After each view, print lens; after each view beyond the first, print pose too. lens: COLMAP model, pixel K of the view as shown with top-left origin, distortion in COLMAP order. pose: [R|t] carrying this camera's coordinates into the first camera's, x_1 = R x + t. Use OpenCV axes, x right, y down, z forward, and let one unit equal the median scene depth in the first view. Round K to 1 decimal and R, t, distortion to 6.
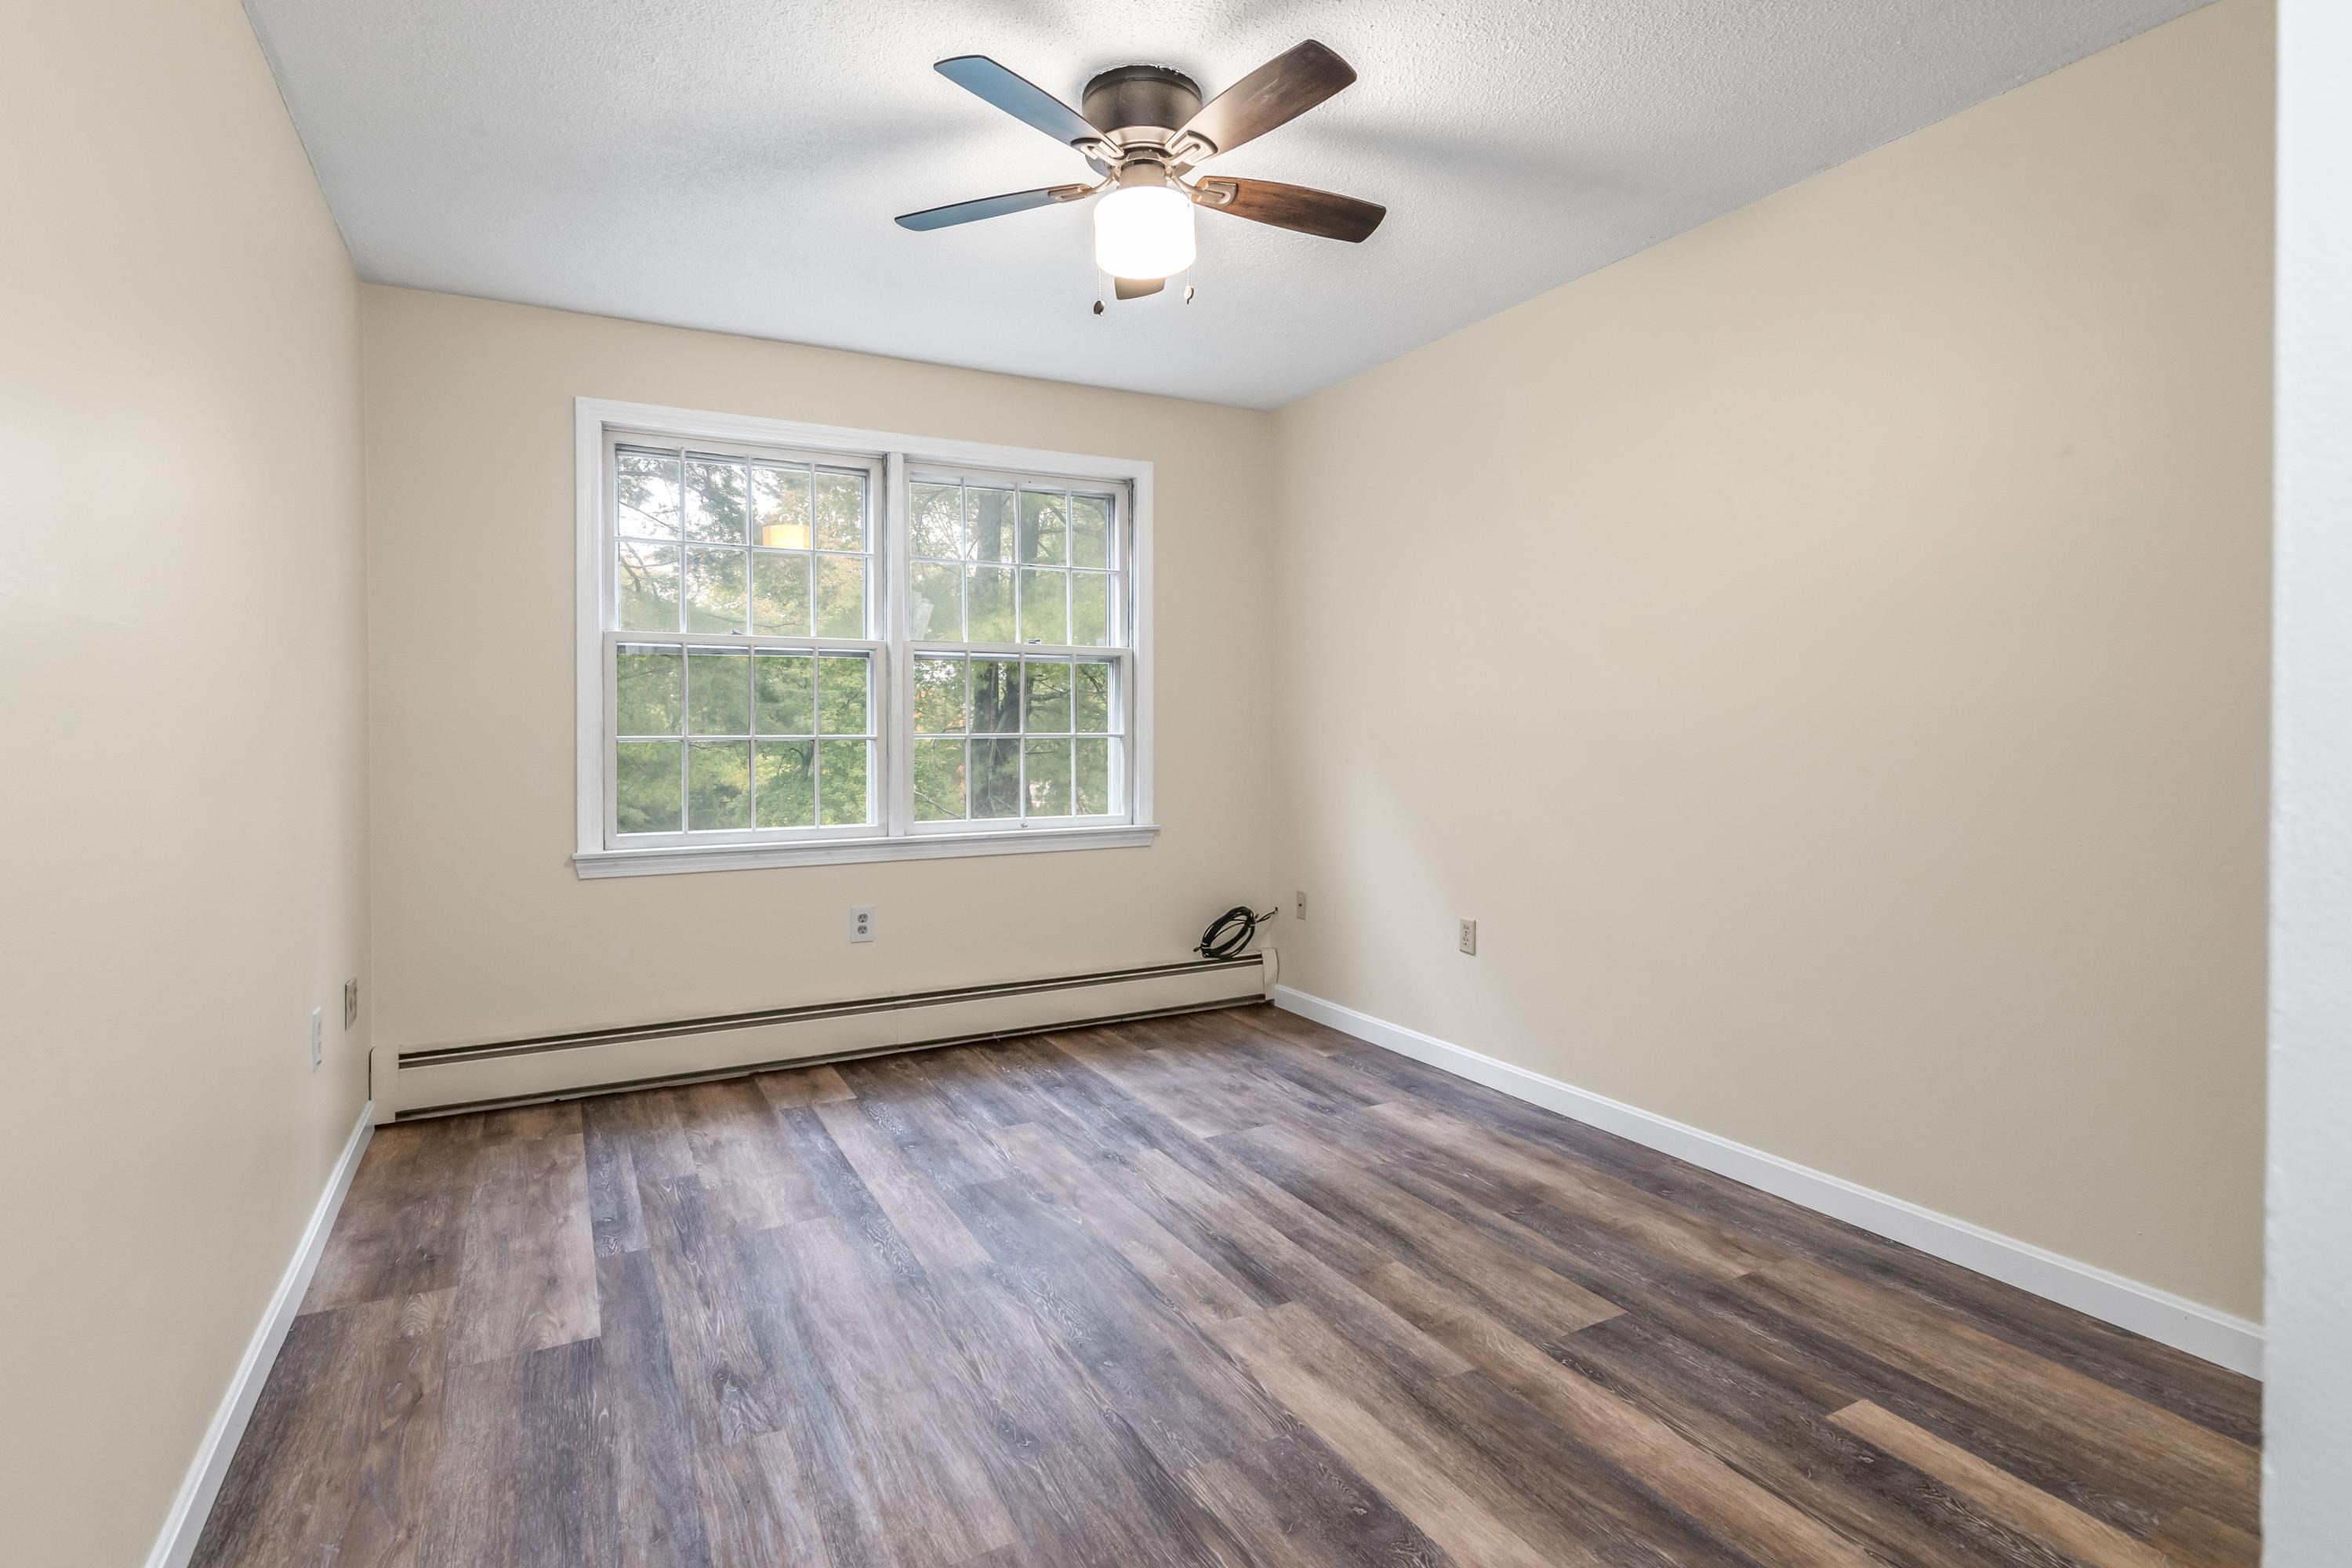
lens RADIAL K [[1156.9, 0, 1165.5], [0, 1156.9, 766.3], [0, 0, 1]] dist [-0.001080, 0.000729]
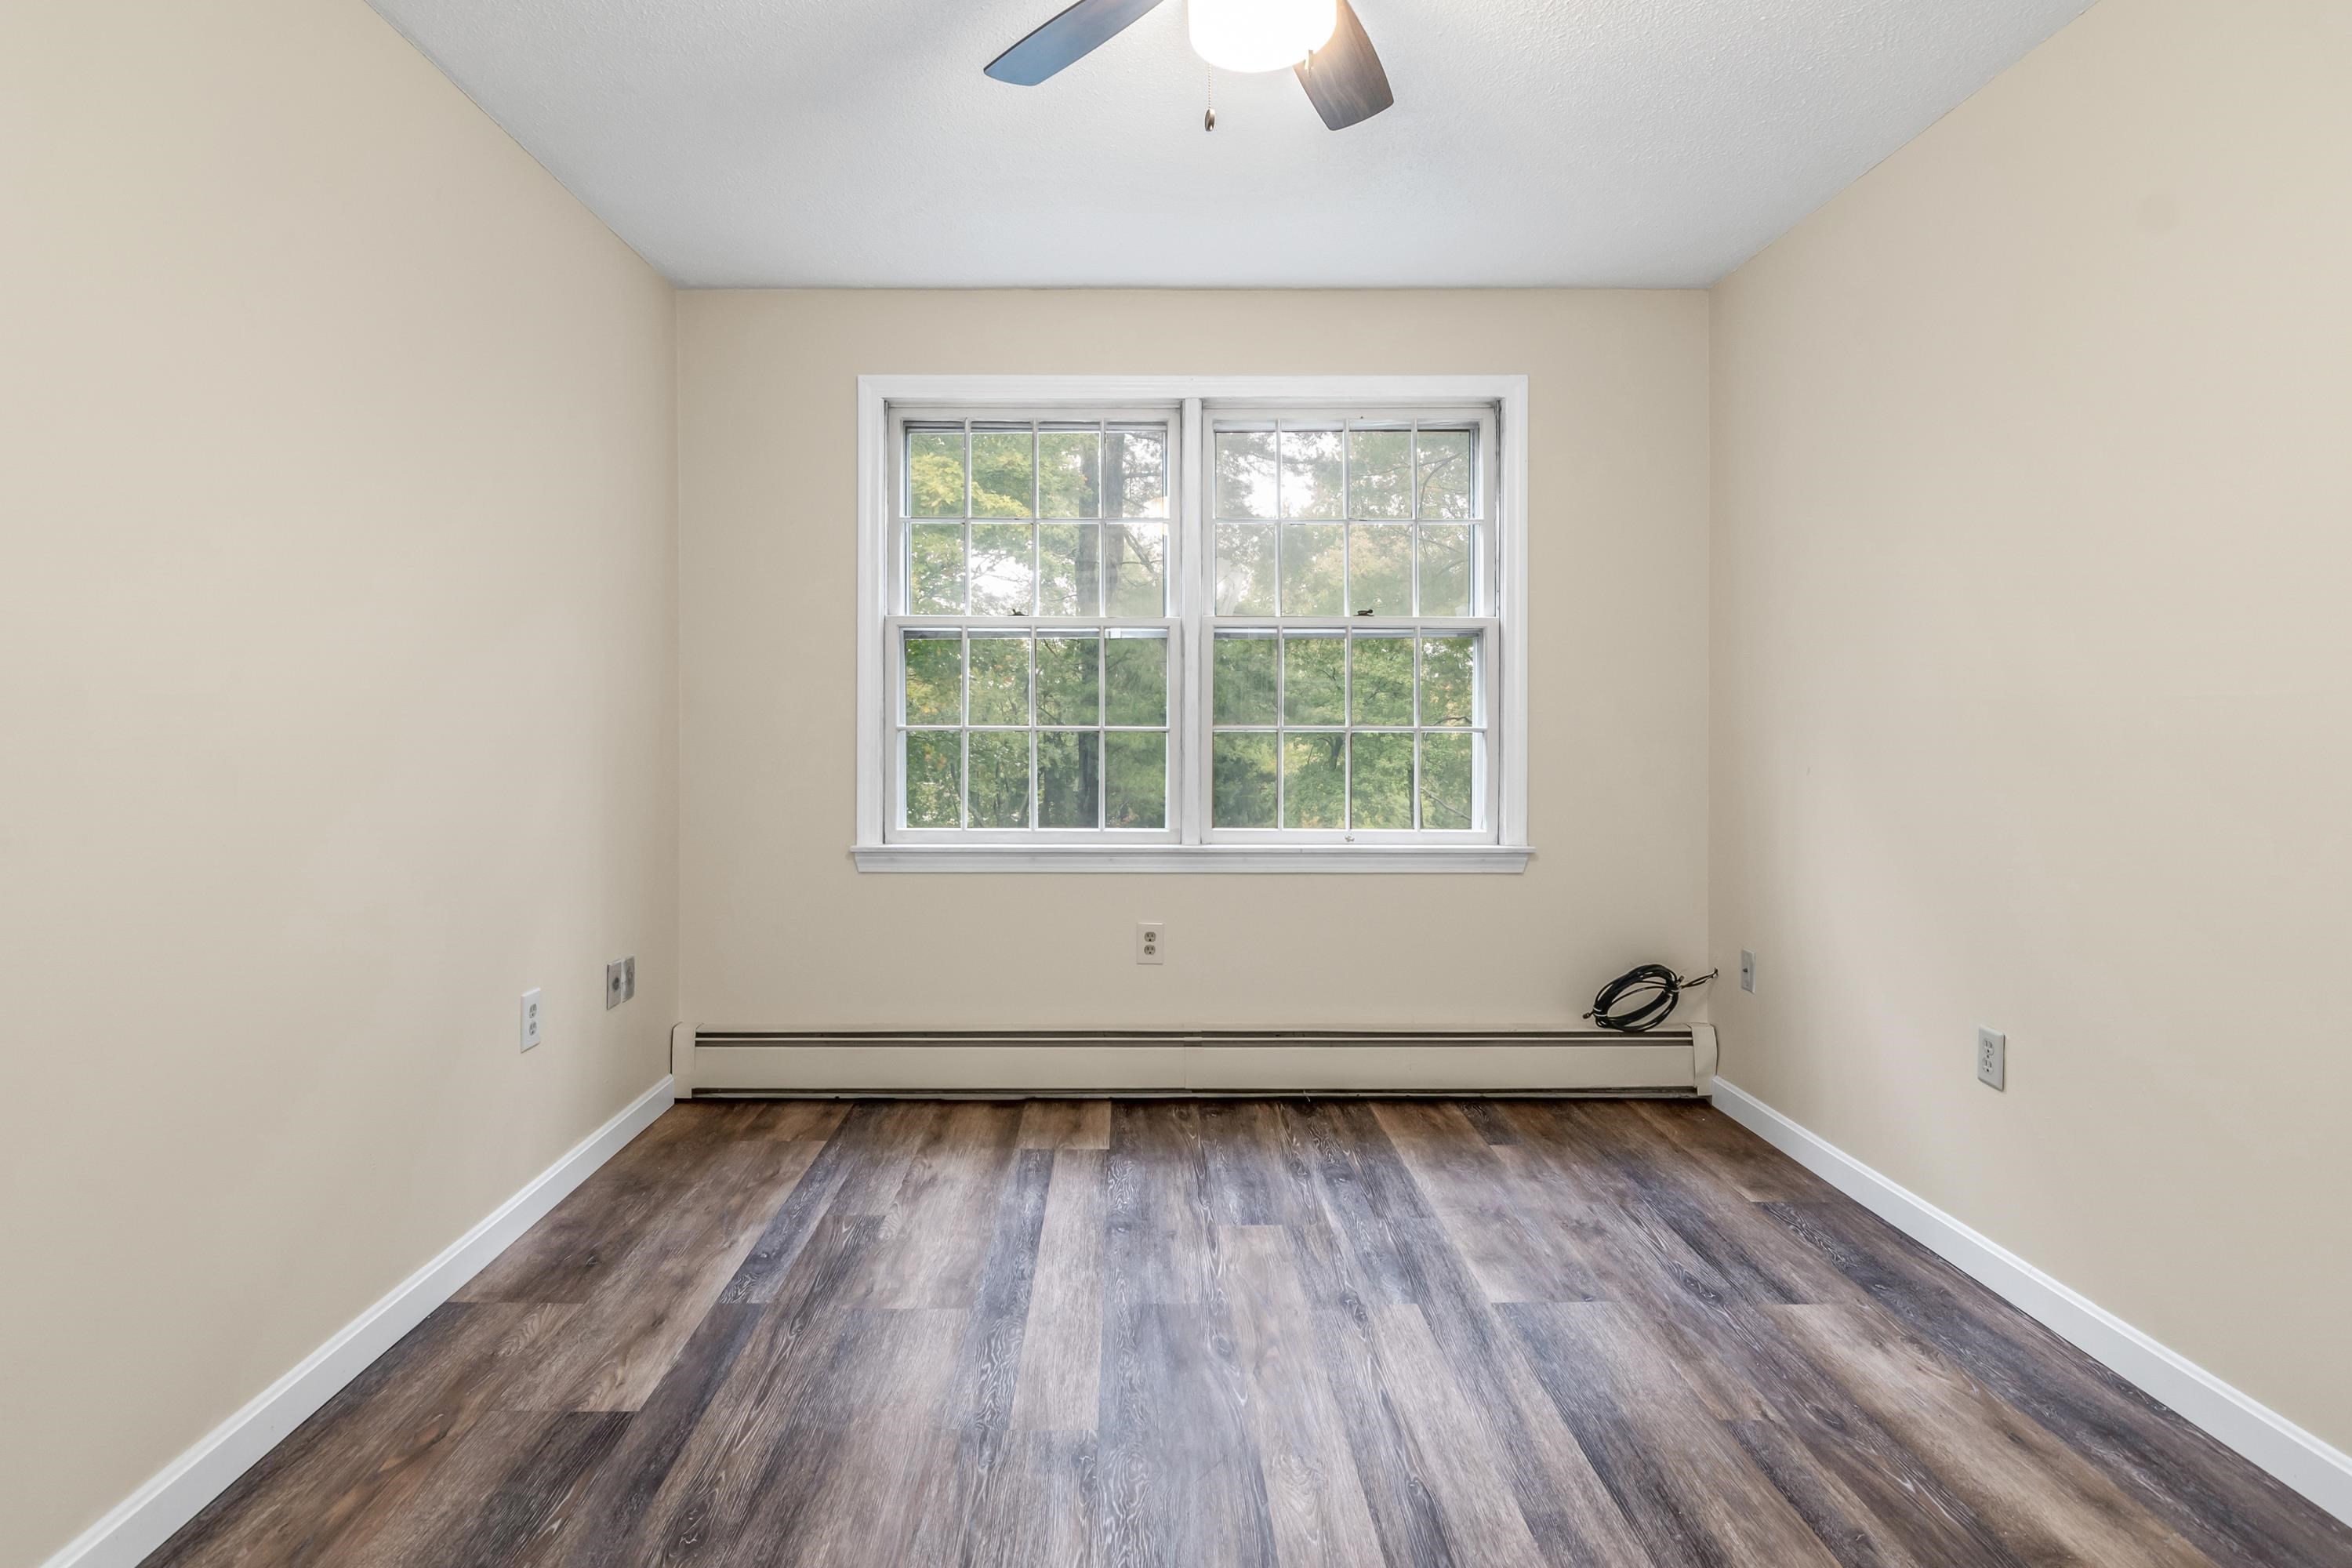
lens RADIAL K [[1157.7, 0, 1172.2], [0, 1157.7, 734.4], [0, 0, 1]] dist [-0.000985, 0.000296]
pose [[0.883560, 0.012800, -0.468142, 0.175010], [-0.021787, 0.999668, -0.013788, -0.010069], [0.467810, 0.022382, 0.883546, 0.261138]]
